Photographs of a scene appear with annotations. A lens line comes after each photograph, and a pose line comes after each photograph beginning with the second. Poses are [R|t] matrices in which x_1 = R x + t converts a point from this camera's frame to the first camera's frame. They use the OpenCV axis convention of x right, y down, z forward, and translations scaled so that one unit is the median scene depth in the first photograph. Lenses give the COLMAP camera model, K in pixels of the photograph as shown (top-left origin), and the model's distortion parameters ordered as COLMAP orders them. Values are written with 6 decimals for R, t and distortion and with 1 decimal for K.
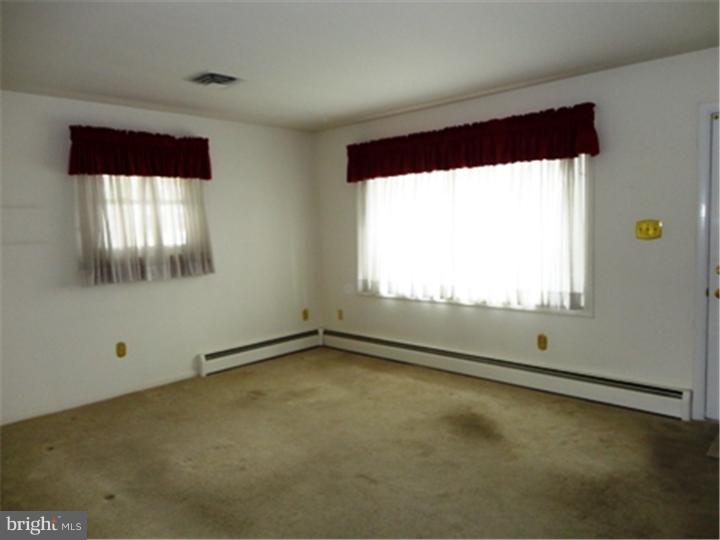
lens RADIAL K [[529.6, 0, 359.2], [0, 529.6, 271.3], [0, 0, 1]] dist [-0.005704, 0.008482]
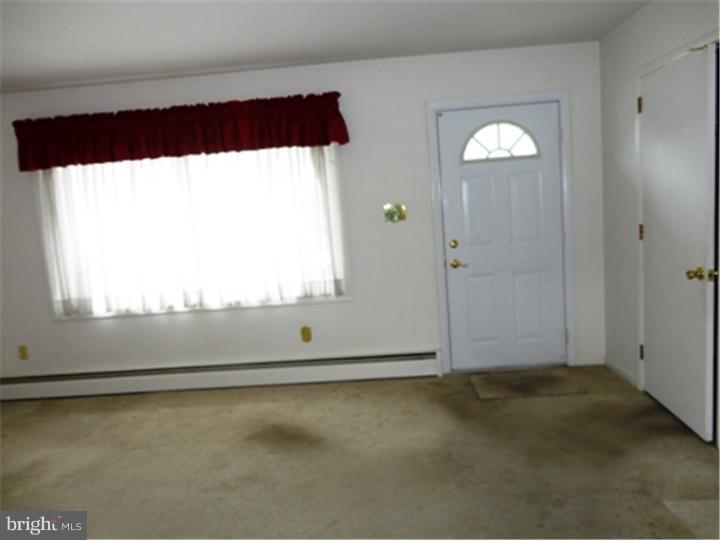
lens RADIAL K [[529.6, 0, 359.2], [0, 529.6, 271.3], [0, 0, 1]] dist [-0.005704, 0.008482]
pose [[0.753015, -0.110010, 0.648742, -0.208023], [0.111045, 0.993030, 0.039499, -0.009706], [-0.648566, 0.042296, 0.759983, 0.190116]]
